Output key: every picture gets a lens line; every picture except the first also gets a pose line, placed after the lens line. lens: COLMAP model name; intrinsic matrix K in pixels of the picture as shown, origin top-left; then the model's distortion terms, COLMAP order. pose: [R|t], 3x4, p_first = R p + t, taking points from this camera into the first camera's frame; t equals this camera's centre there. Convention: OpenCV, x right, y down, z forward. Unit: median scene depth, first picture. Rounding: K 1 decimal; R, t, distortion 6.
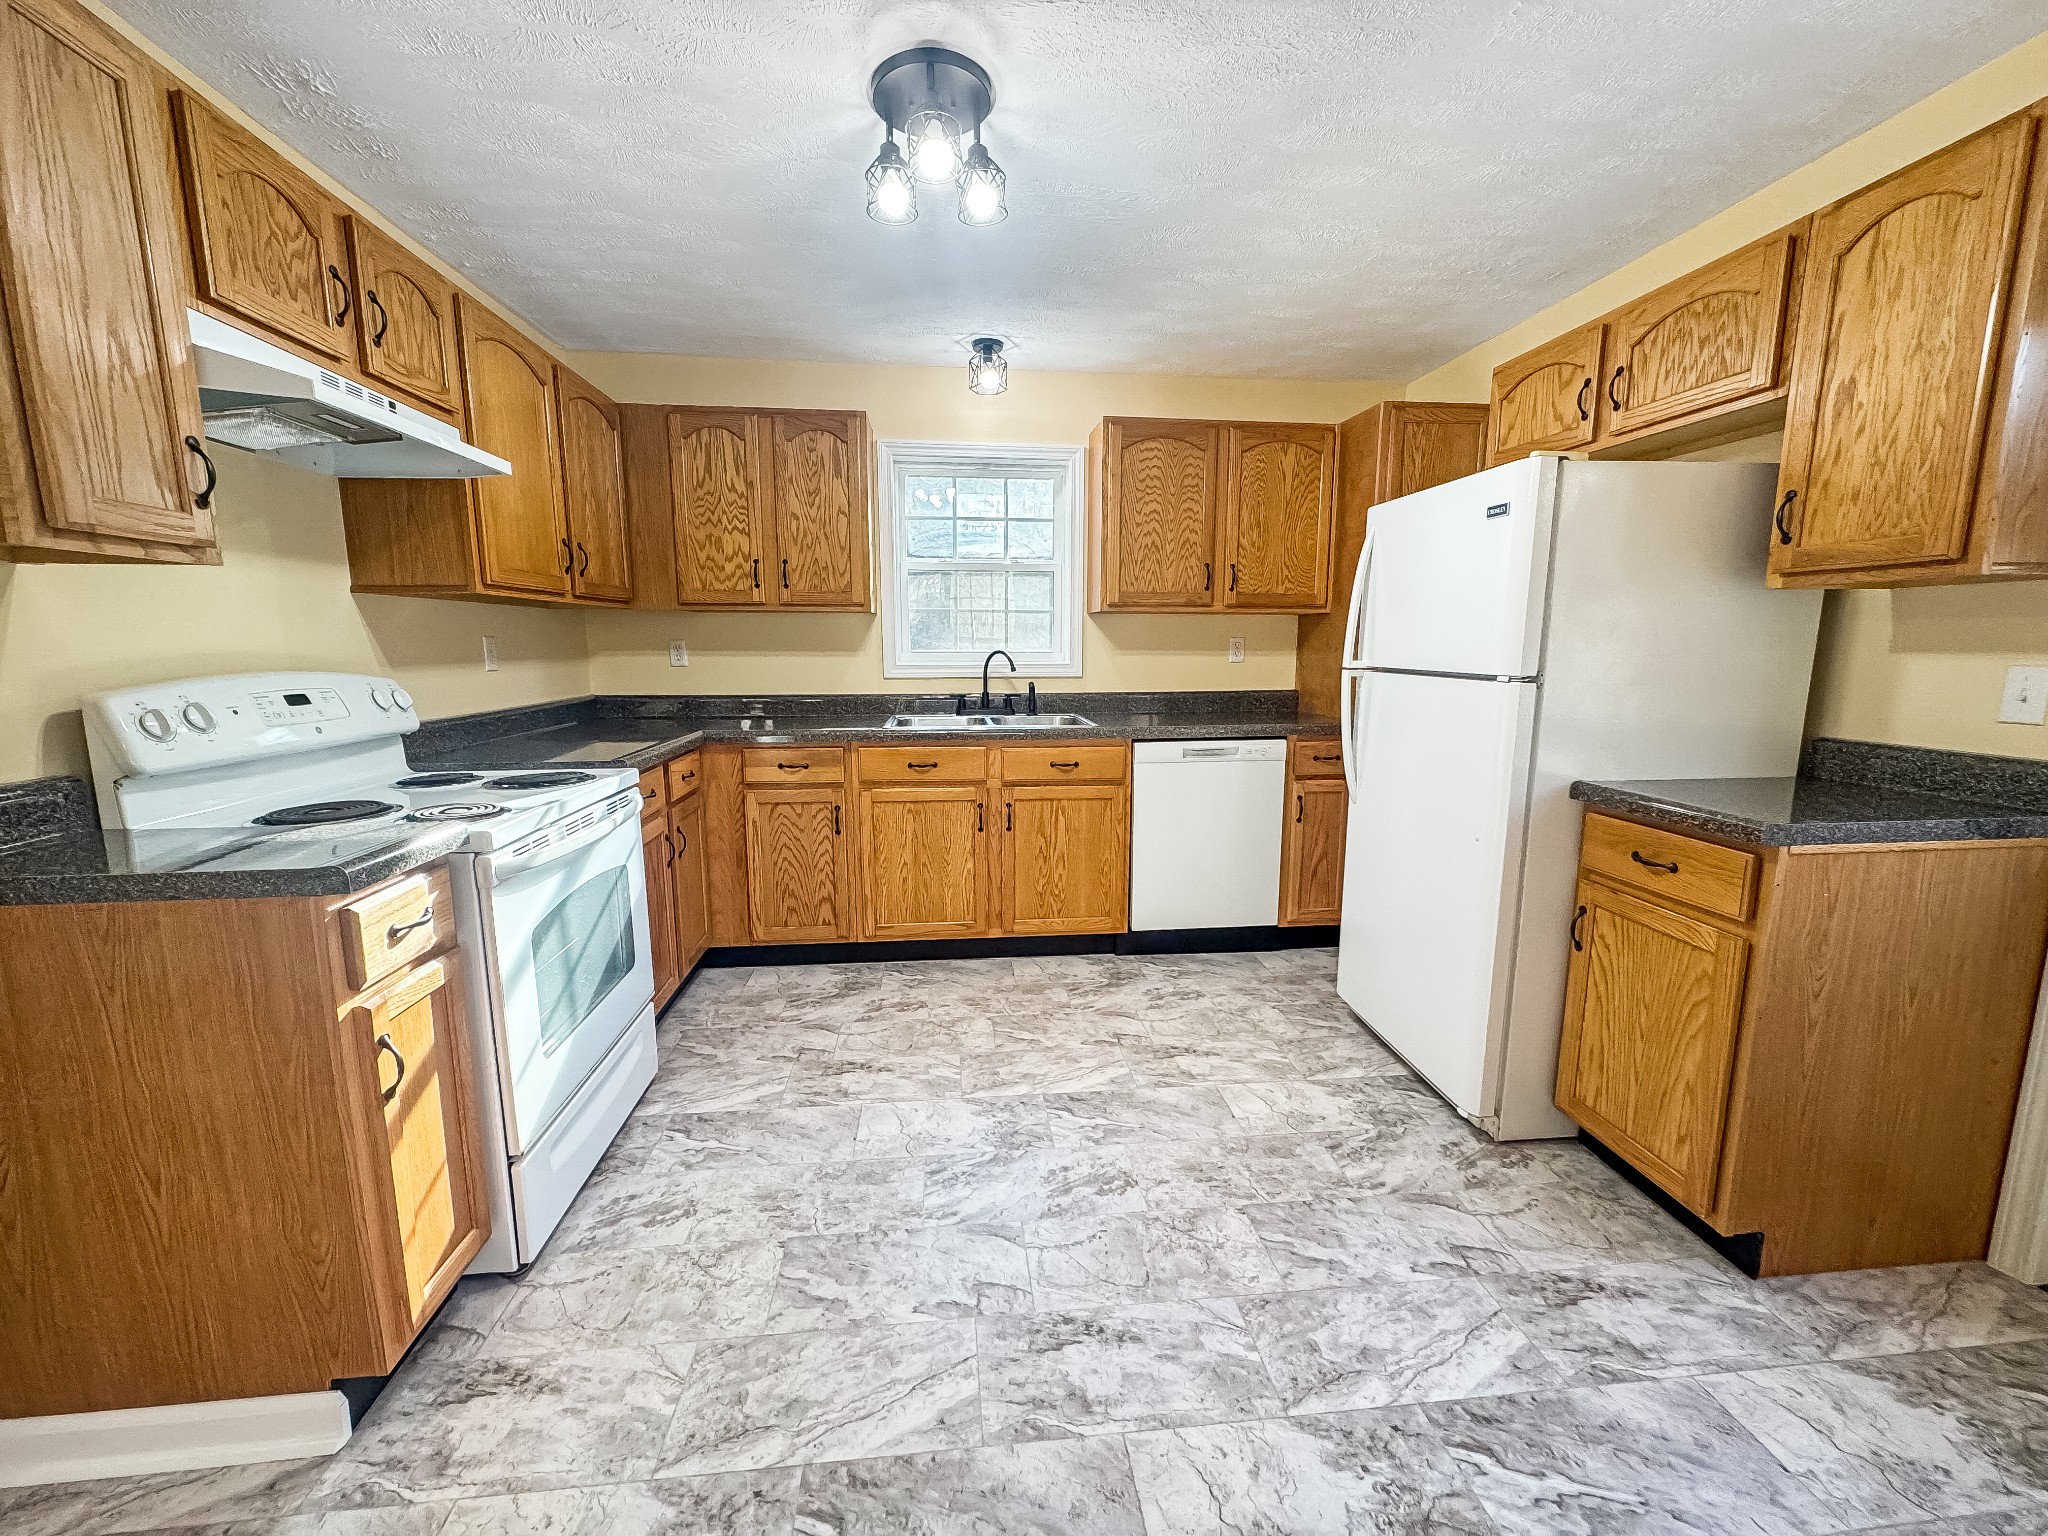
lens RADIAL K [[817.0, 0, 1024.0], [0, 817.0, 768.0], [0, 0, 1]] dist [-0.001213, -0.000182]
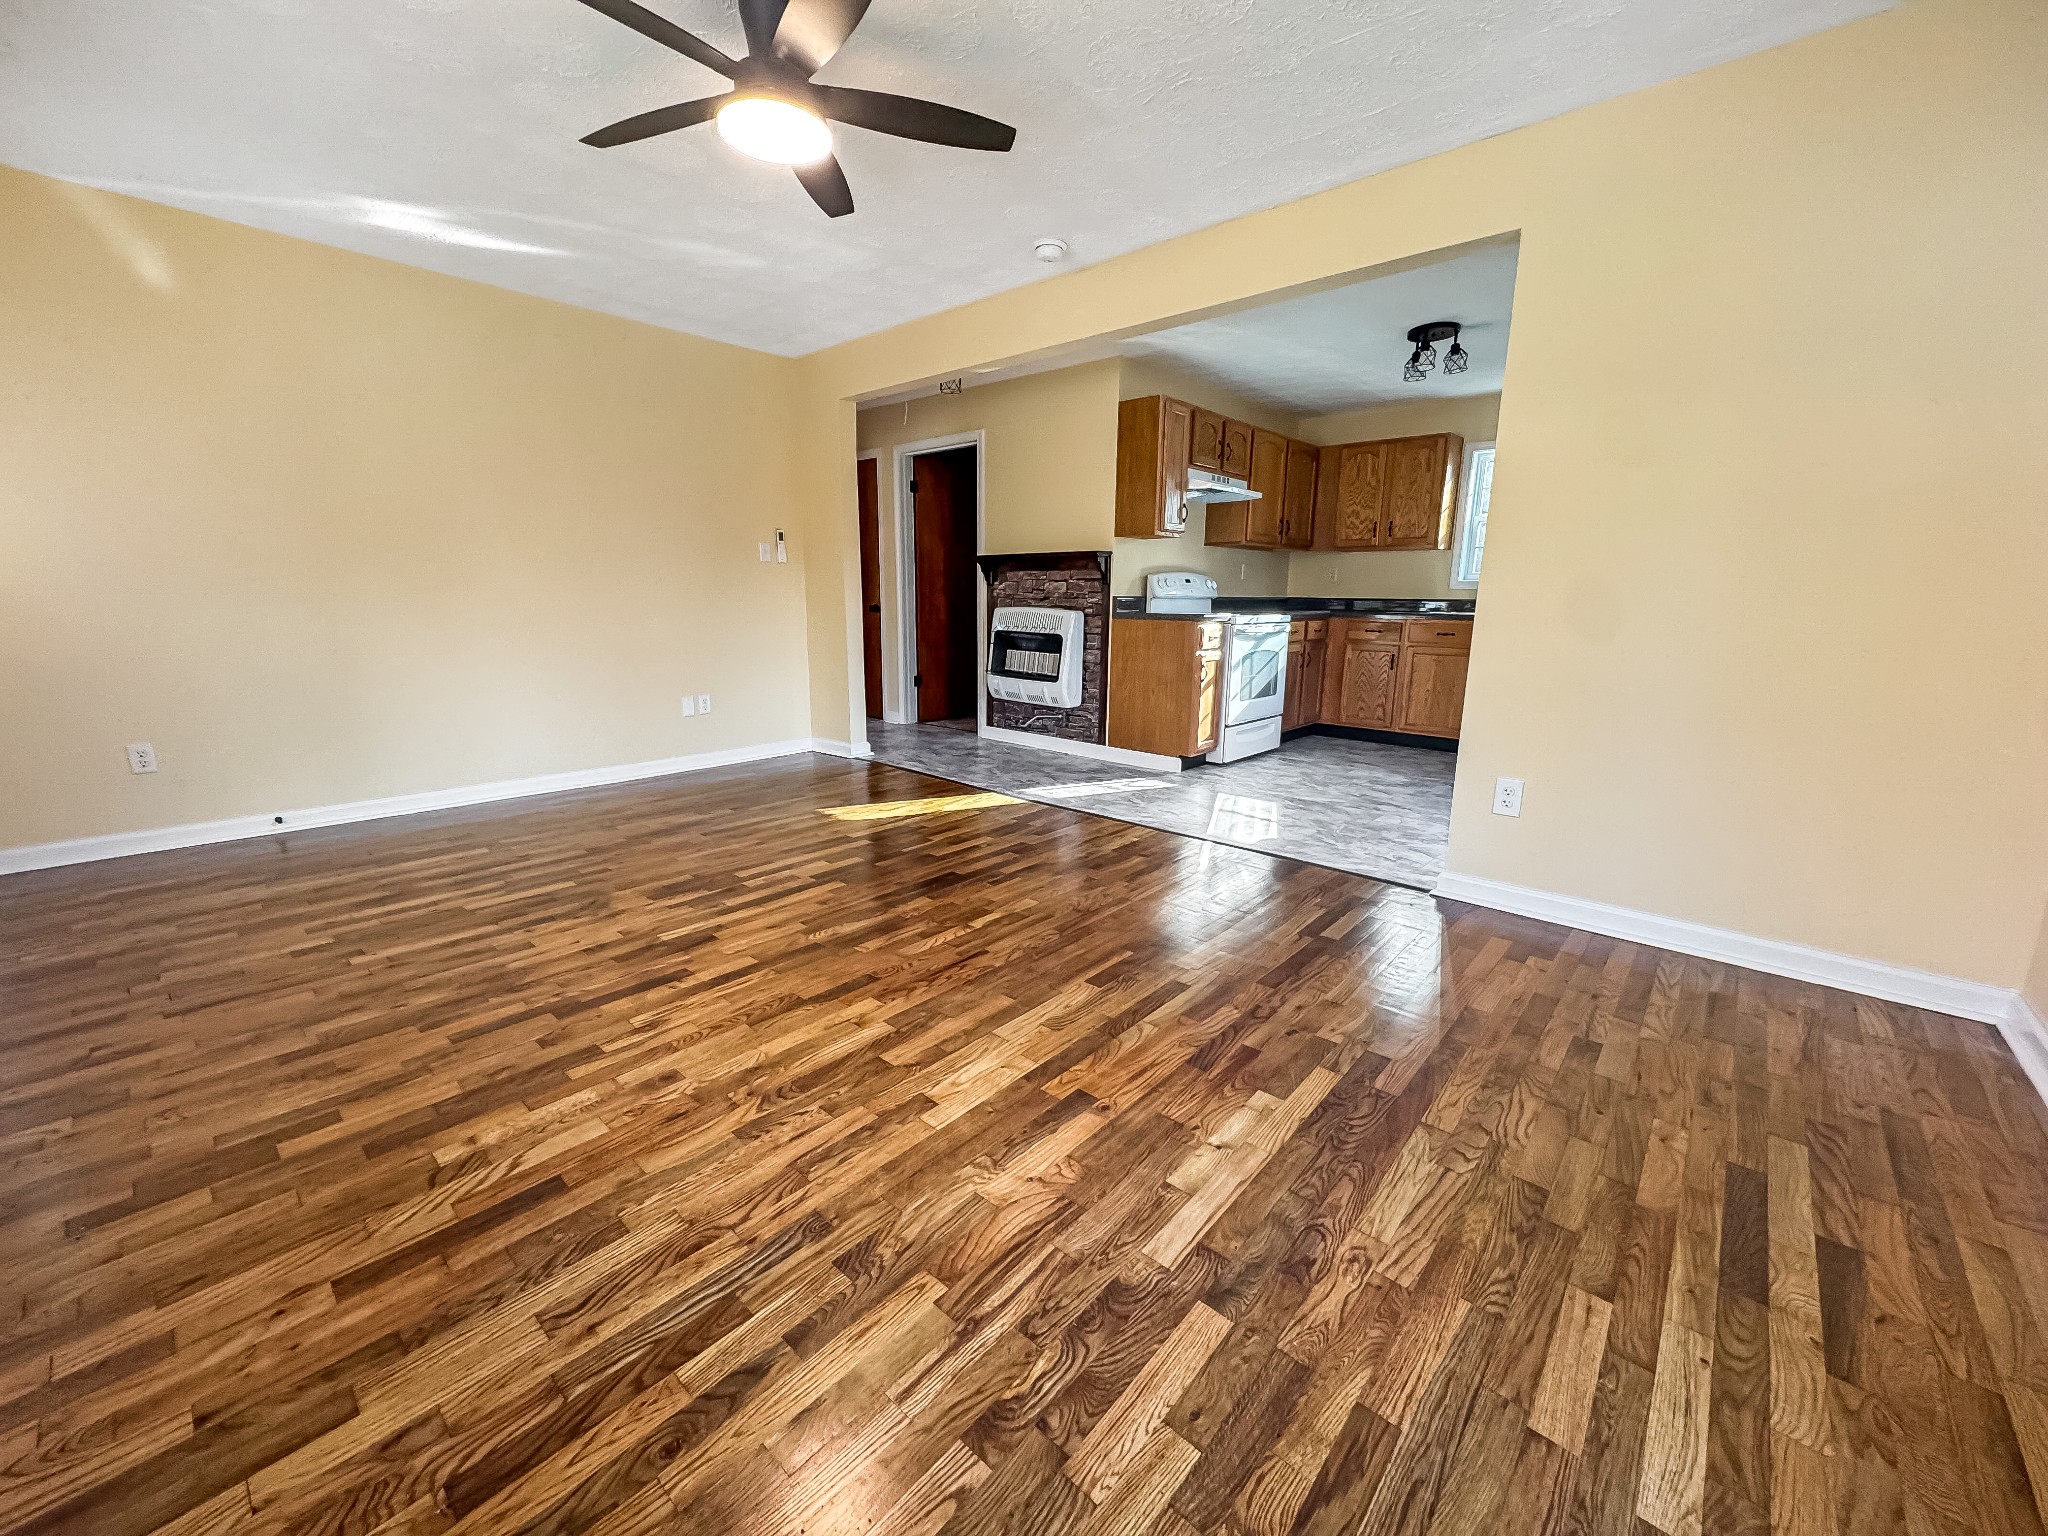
lens RADIAL K [[817.0, 0, 1024.0], [0, 817.0, 768.0], [0, 0, 1]] dist [-0.001213, -0.000182]
pose [[0.672416, 0.161879, -0.722255, 0.719374], [-0.122670, 0.986669, 0.106937, 0.249763], [0.729938, 0.016693, 0.683310, -1.074878]]
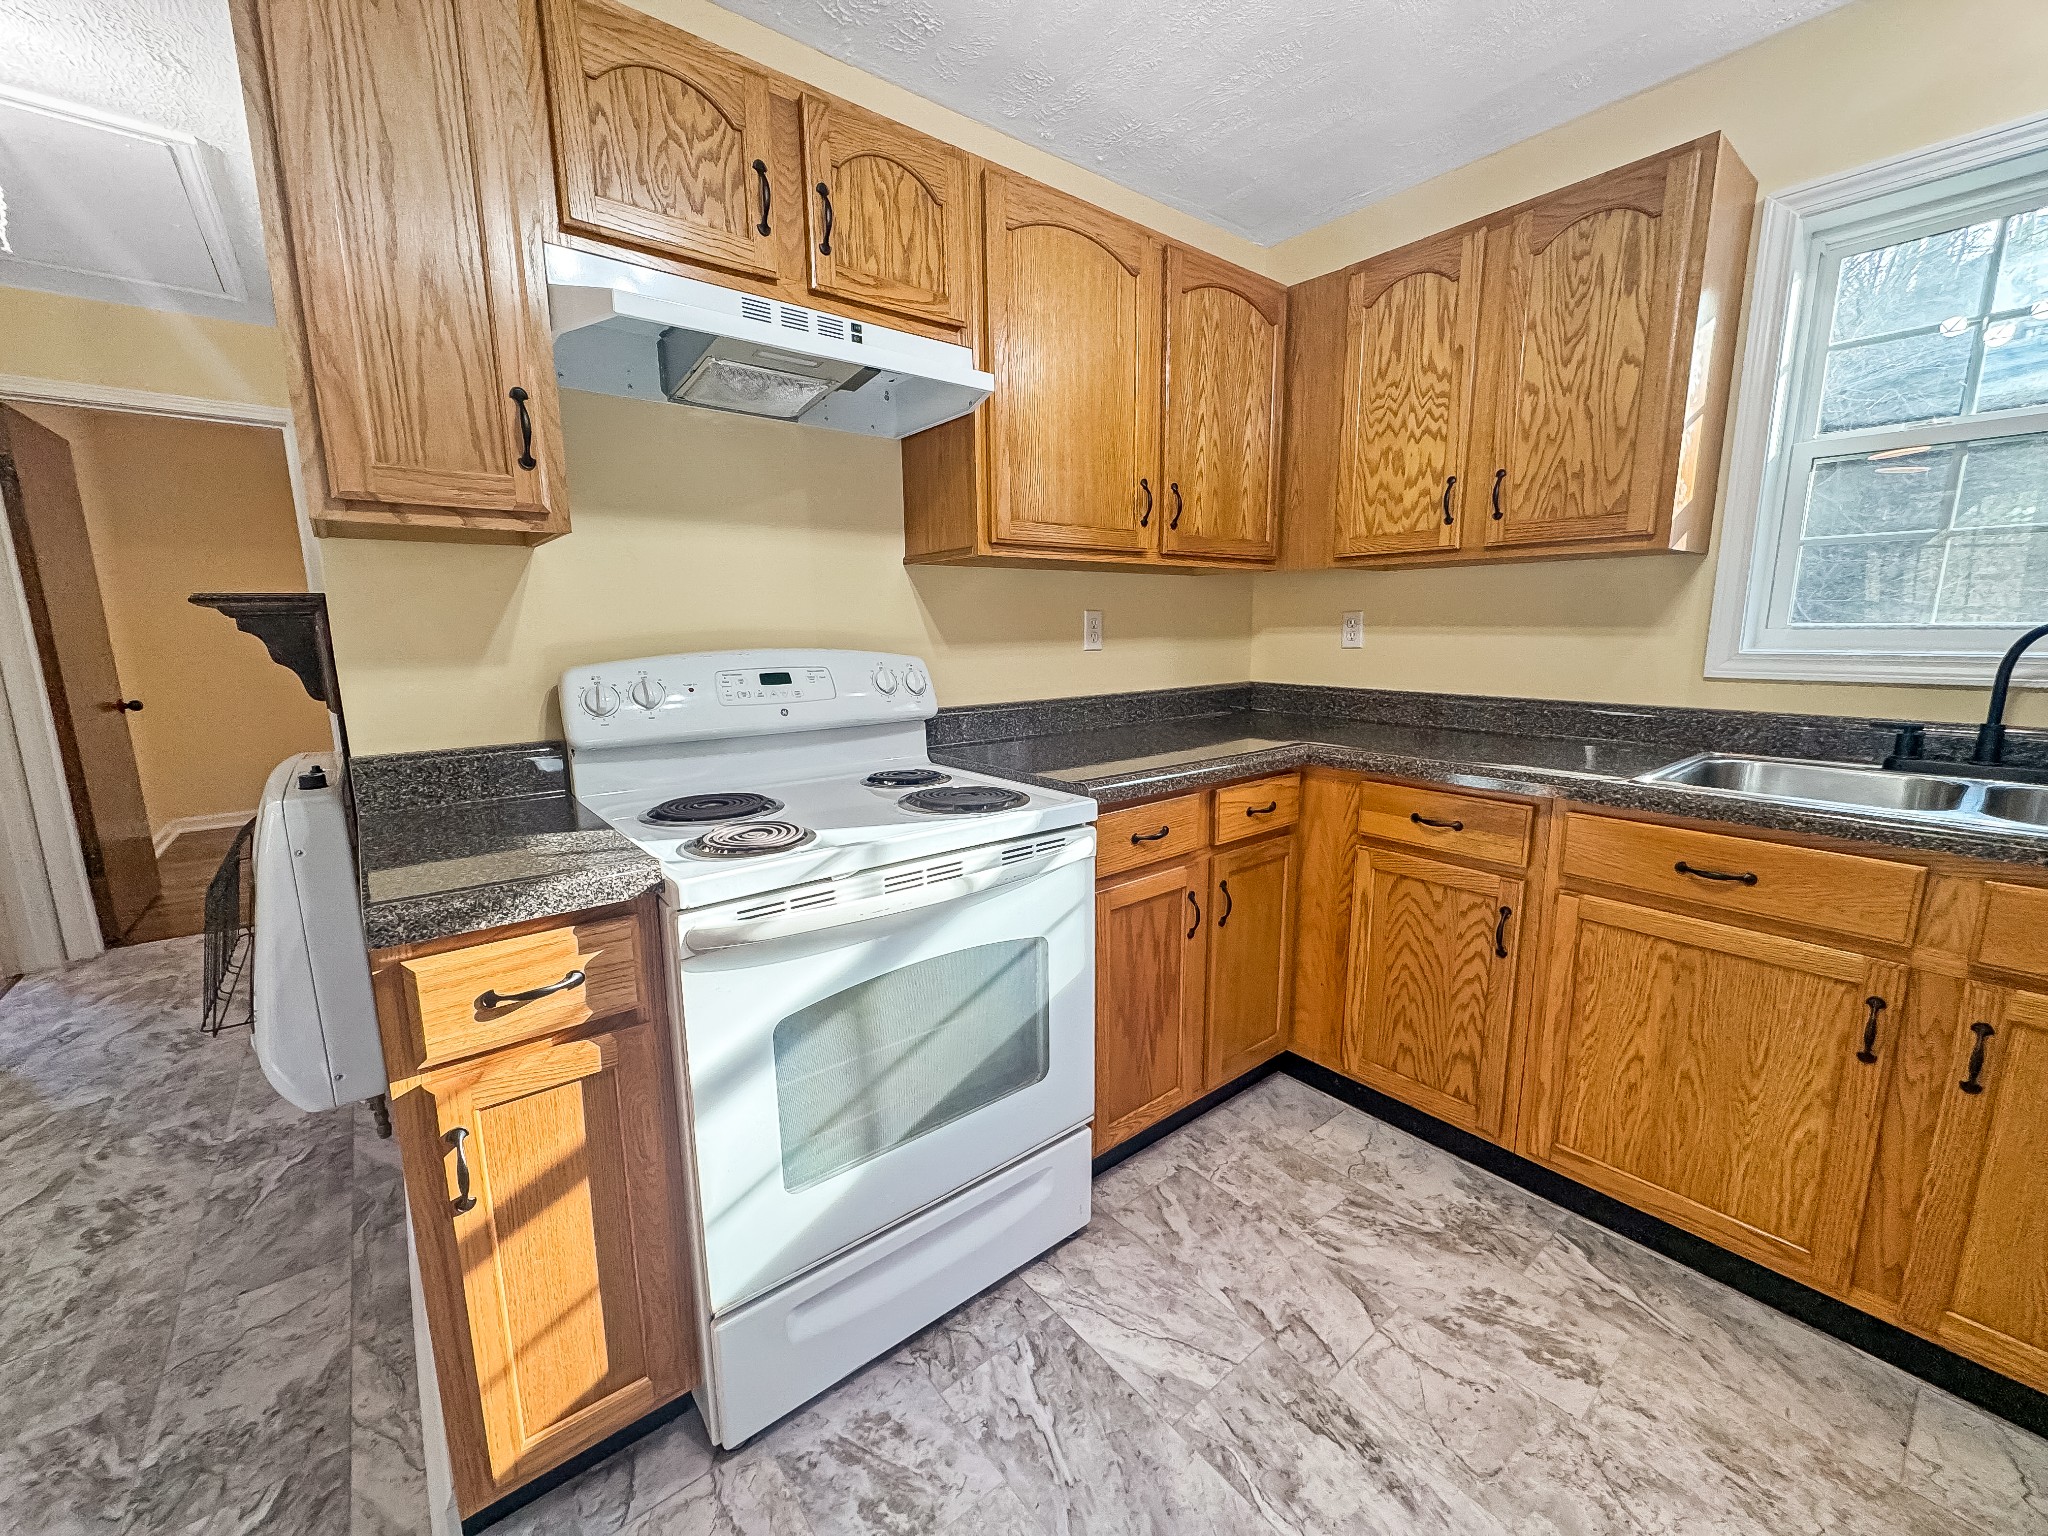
lens RADIAL K [[812.5, 0, 1013.1], [0, 812.5, 766.9], [0, 0, 1]] dist [-0.000543, 0.000233]
pose [[0.546809, 0.138076, -0.825794, 0.037178], [-0.120638, 0.989009, 0.085484, -0.066169], [0.828521, 0.052879, 0.557456, 0.496413]]
